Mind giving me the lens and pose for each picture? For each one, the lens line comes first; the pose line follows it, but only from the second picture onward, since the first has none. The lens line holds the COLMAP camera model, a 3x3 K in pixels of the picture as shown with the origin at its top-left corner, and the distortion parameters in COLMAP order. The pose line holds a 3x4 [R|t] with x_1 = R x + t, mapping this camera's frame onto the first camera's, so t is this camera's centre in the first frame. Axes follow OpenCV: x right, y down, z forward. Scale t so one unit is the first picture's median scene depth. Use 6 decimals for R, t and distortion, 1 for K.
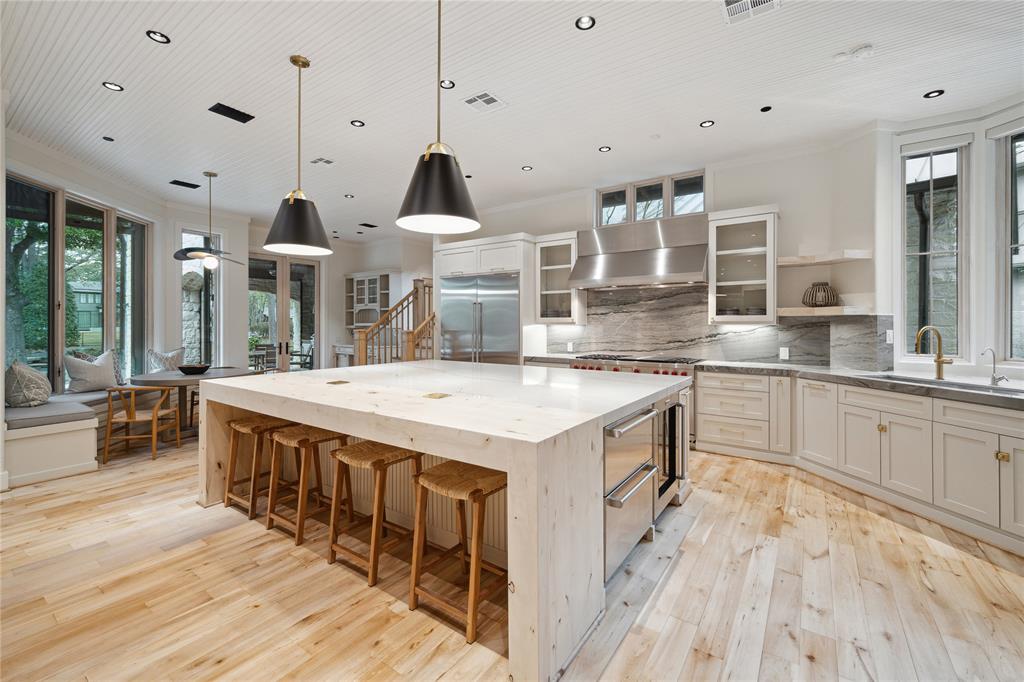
lens RADIAL K [[428.0, 0, 525.1], [0, 428.0, 330.1], [0, 0, 1]] dist [-0.003174, -0.000500]
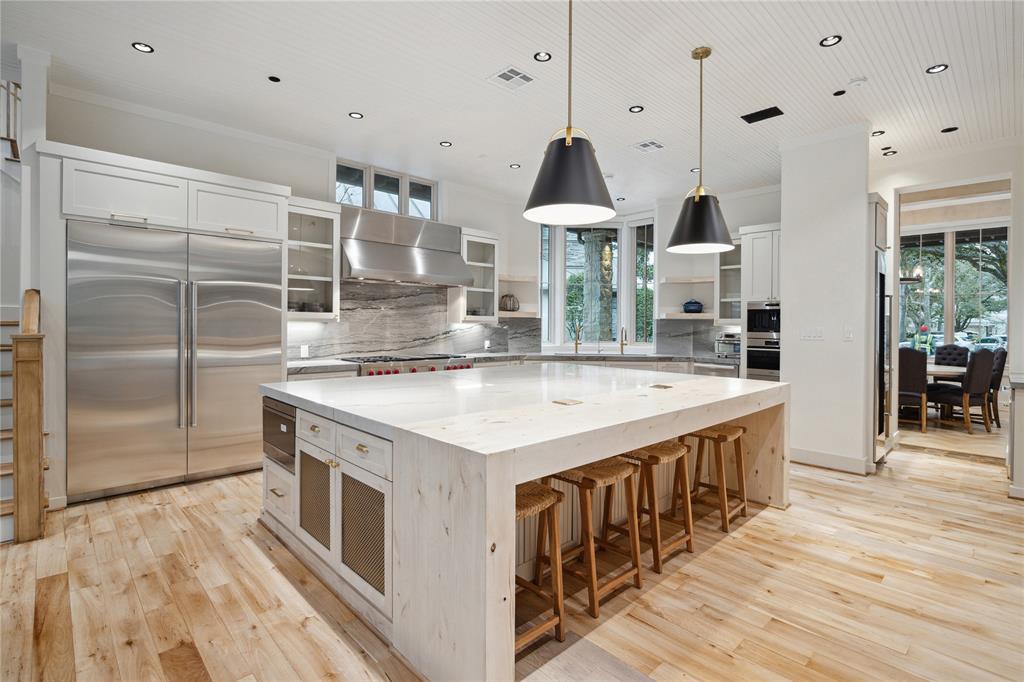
lens RADIAL K [[483.4, 0, 514.3], [0, 483.4, 330.4], [0, 0, 1]] dist [-0.015144, 0.000647]
pose [[0.211304, -0.011050, 0.977358, -0.737235], [0.003282, 0.999938, 0.010596, -0.005756], [-0.977415, 0.000969, 0.211327, 0.524536]]
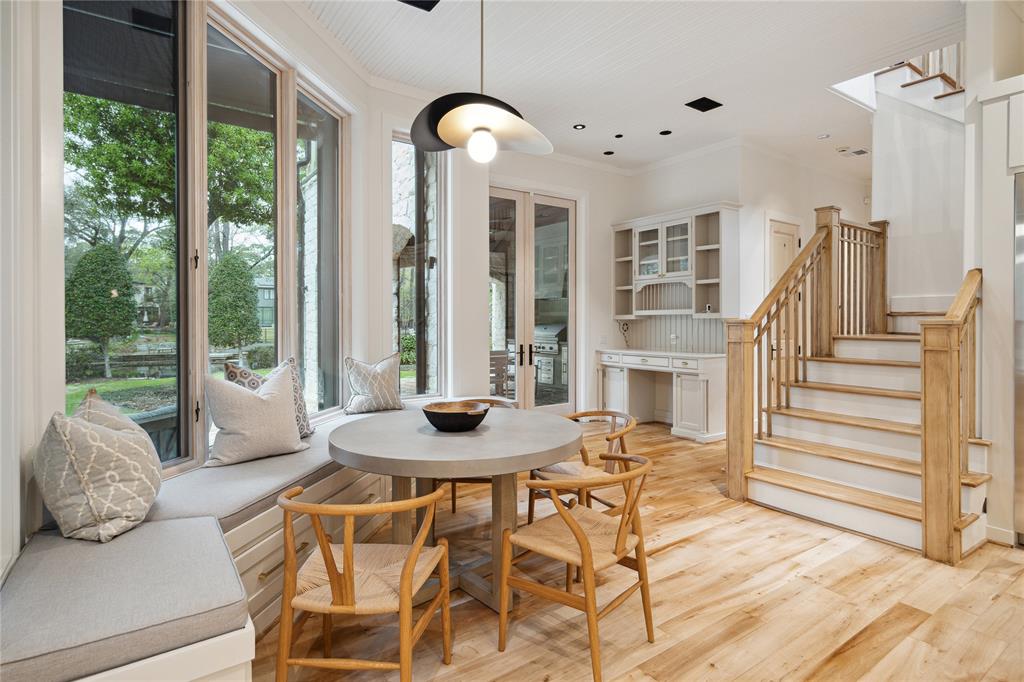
lens RADIAL K [[526.5, 0, 502.7], [0, 526.5, 322.1], [0, 0, 1]] dist [0.006915, 0.001032]
pose [[0.927873, -0.003688, -0.372878, -0.526326], [-0.000088, 0.999949, -0.010110, 0.009917], [0.372896, 0.009414, 0.927825, 0.538128]]
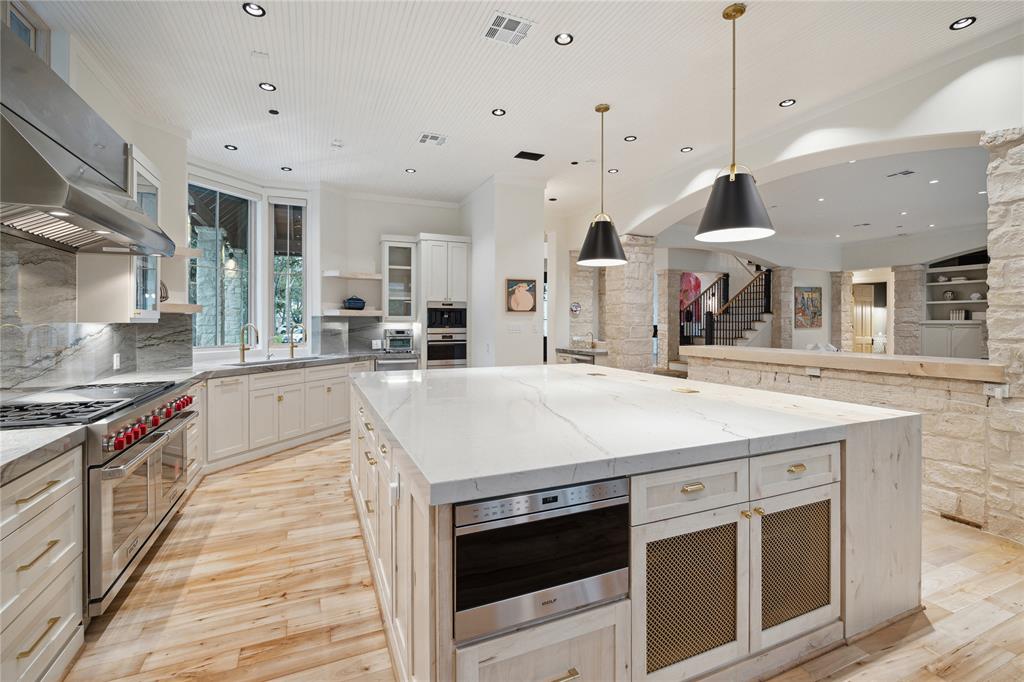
lens RADIAL K [[467.5, 0, 525.4], [0, 467.5, 324.8], [0, 0, 1]] dist [-0.003181, -0.000097]
pose [[-0.851586, -0.002981, 0.524206, -0.376338], [0.007239, 0.999822, 0.017447, -0.016240], [-0.524165, 0.018653, -0.851413, 1.135694]]
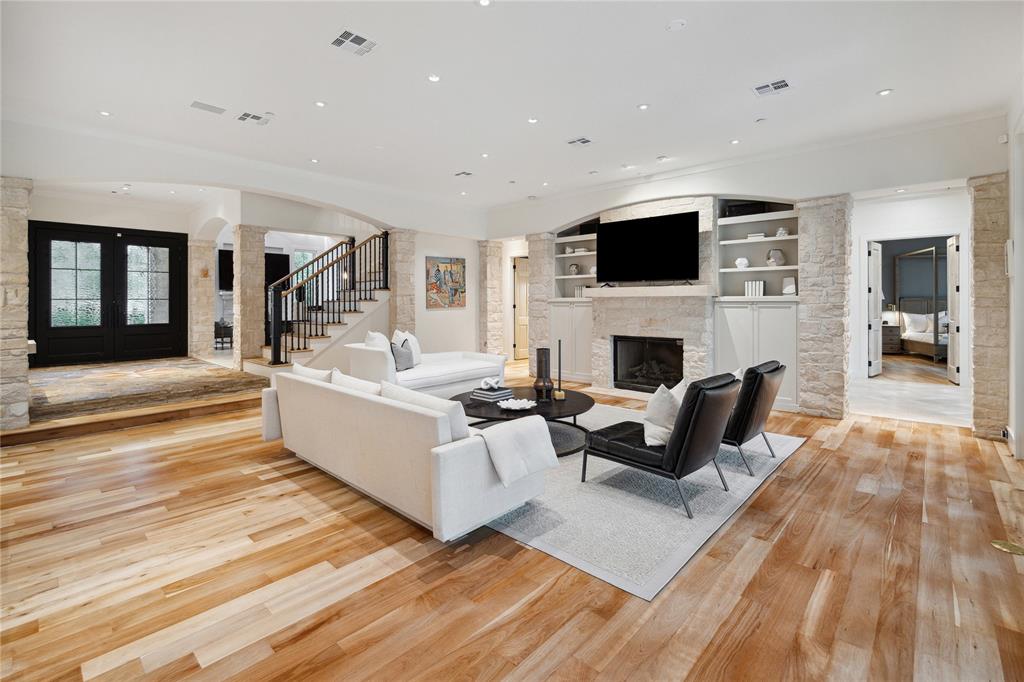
lens RADIAL K [[465.7, 0, 520.6], [0, 465.7, 300.1], [0, 0, 1]] dist [-0.011655, 0.000294]
pose [[-0.989862, 0.006929, 0.141862, -0.853393], [0.008733, 0.999889, 0.012099, -0.003326], [-0.141762, 0.013216, -0.989812, 0.344403]]
